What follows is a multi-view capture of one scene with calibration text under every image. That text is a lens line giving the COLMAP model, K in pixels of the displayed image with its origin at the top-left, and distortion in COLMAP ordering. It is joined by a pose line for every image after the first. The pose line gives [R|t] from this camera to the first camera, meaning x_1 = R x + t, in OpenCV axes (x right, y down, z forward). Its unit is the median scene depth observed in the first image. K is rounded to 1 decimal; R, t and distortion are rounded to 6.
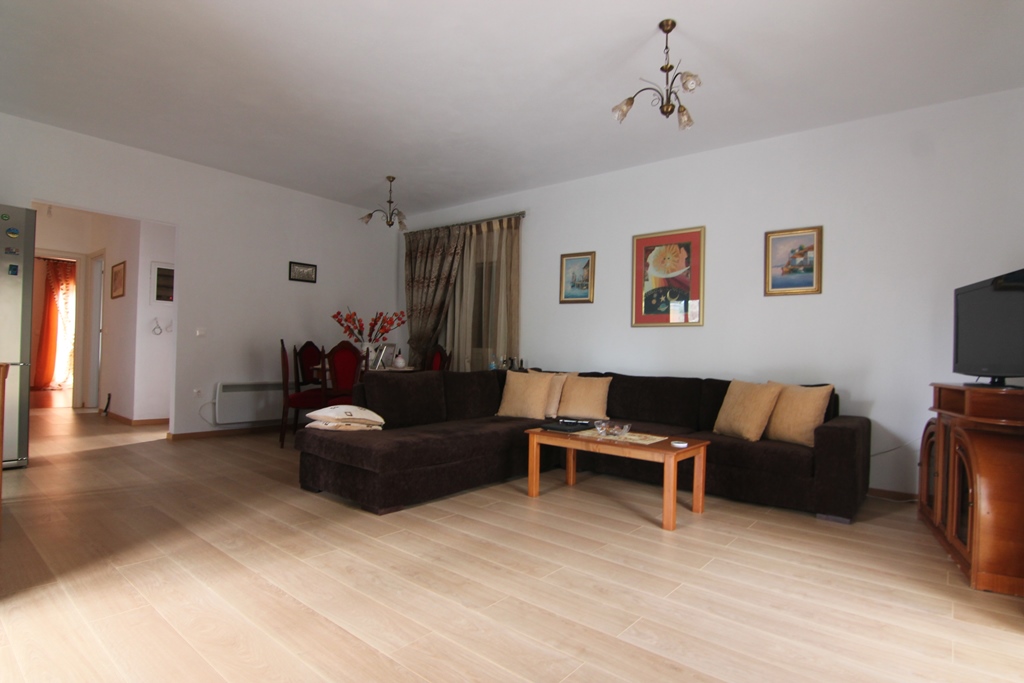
lens RADIAL K [[526.2, 0, 525.0], [0, 526.2, 351.9], [0, 0, 1]] dist [-0.003084, -0.013992]
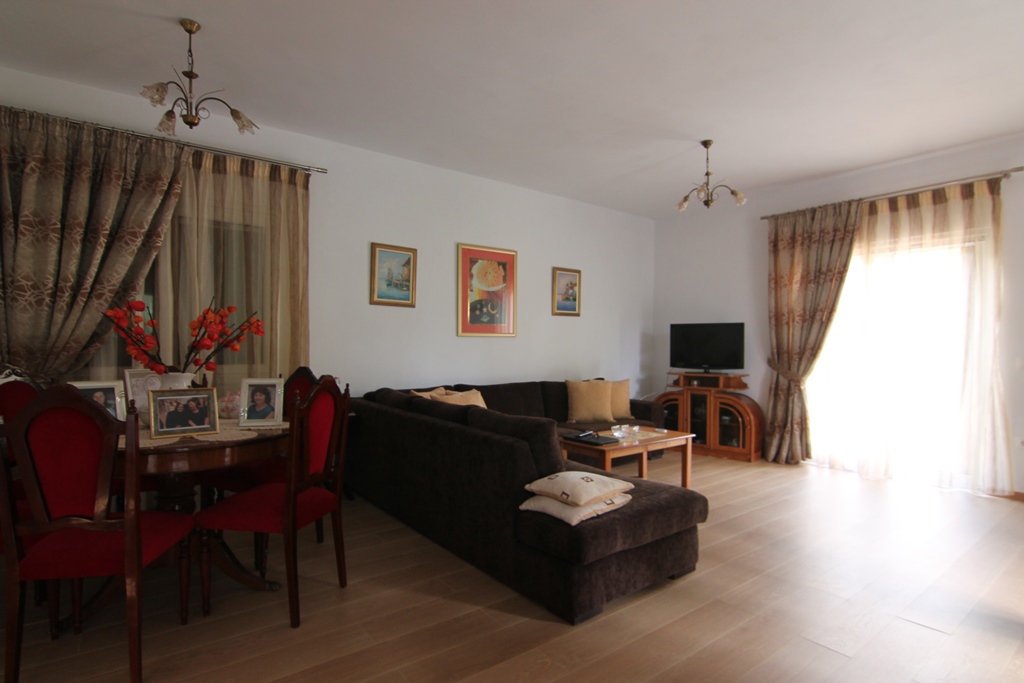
lens RADIAL K [[526.2, 0, 525.0], [0, 526.2, 351.9], [0, 0, 1]] dist [-0.003084, -0.013992]
pose [[0.225302, -0.041314, 0.973413, -0.741258], [-0.002976, 0.999067, 0.043092, -0.061815], [-0.974284, -0.012605, 0.224969, 0.668630]]
